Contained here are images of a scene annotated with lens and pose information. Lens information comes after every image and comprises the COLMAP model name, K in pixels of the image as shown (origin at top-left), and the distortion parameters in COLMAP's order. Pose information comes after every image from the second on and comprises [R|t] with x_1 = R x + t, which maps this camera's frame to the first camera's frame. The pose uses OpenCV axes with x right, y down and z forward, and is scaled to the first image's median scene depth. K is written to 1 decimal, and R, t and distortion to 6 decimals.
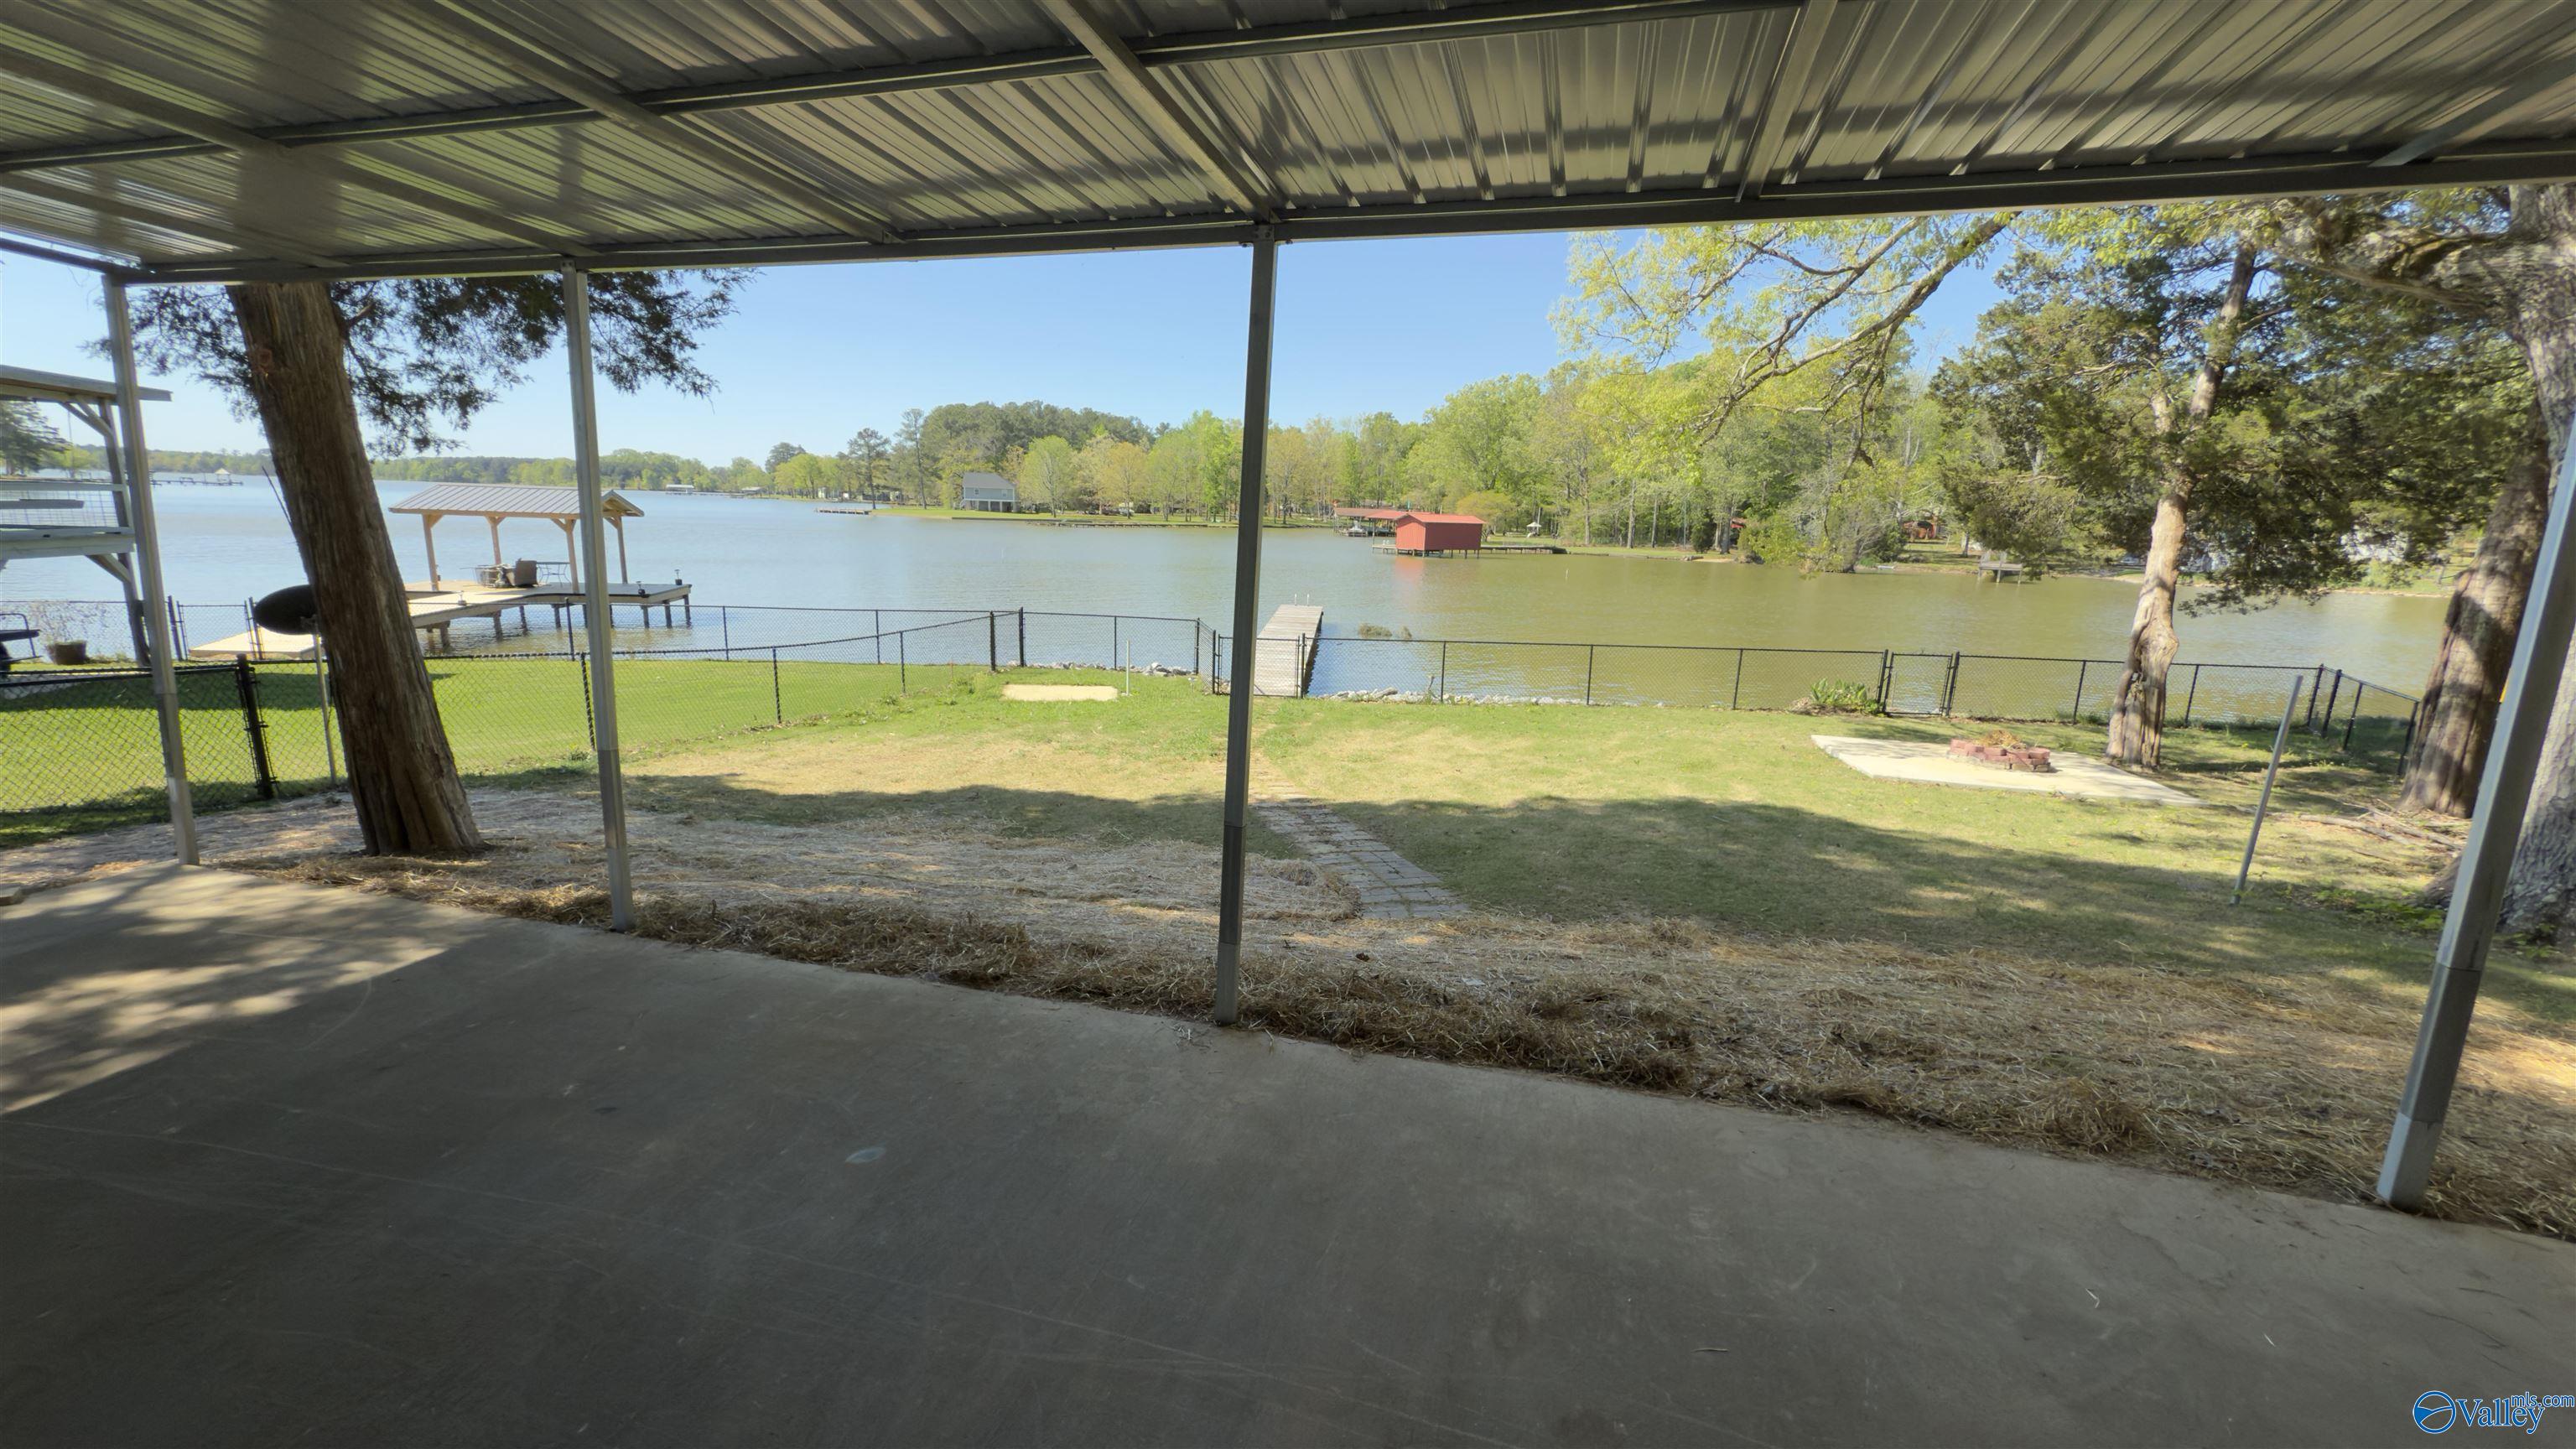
lens RADIAL K [[1029.8, 0, 1281.1], [0, 1029.8, 719.4], [0, 0, 1]] dist [0.000864, -0.000161]
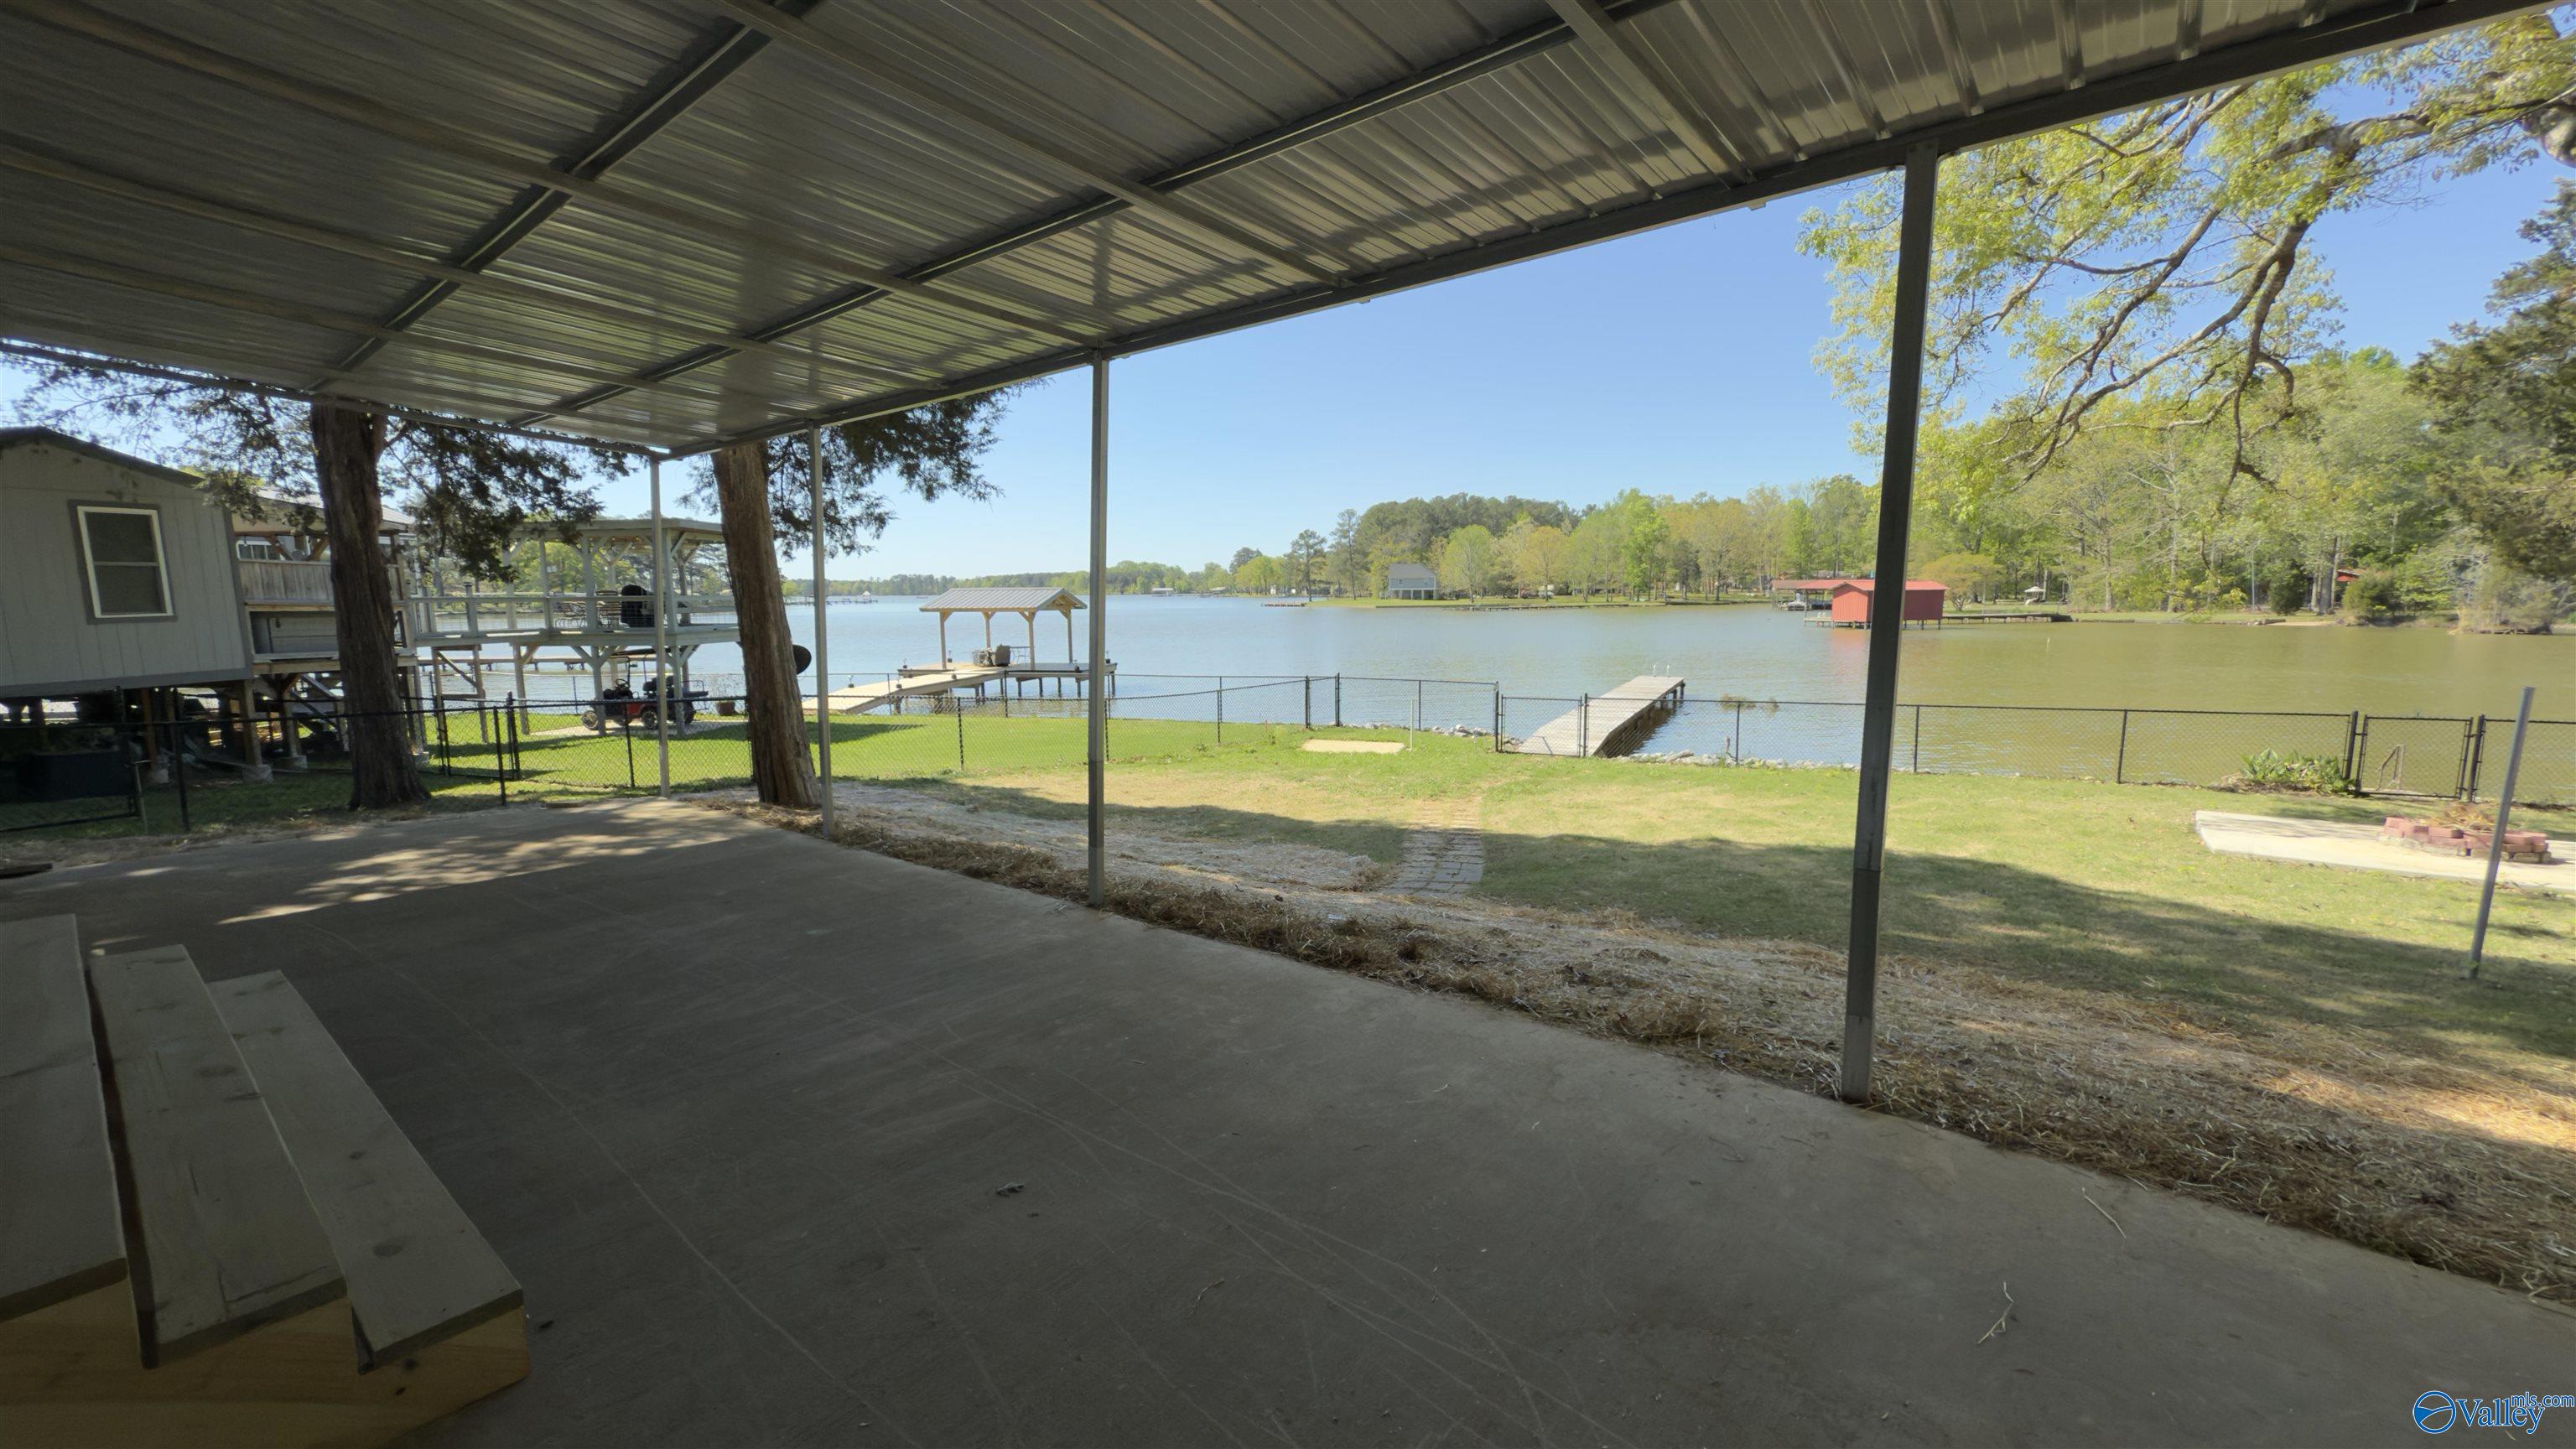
lens RADIAL K [[1029.8, 0, 1281.1], [0, 1029.8, 719.4], [0, 0, 1]] dist [0.000864, -0.000161]
pose [[0.916238, 0.007099, -0.400572, 0.120230], [-0.039980, 0.996472, -0.073786, 0.022320], [0.398635, 0.083620, 0.913290, -0.031301]]
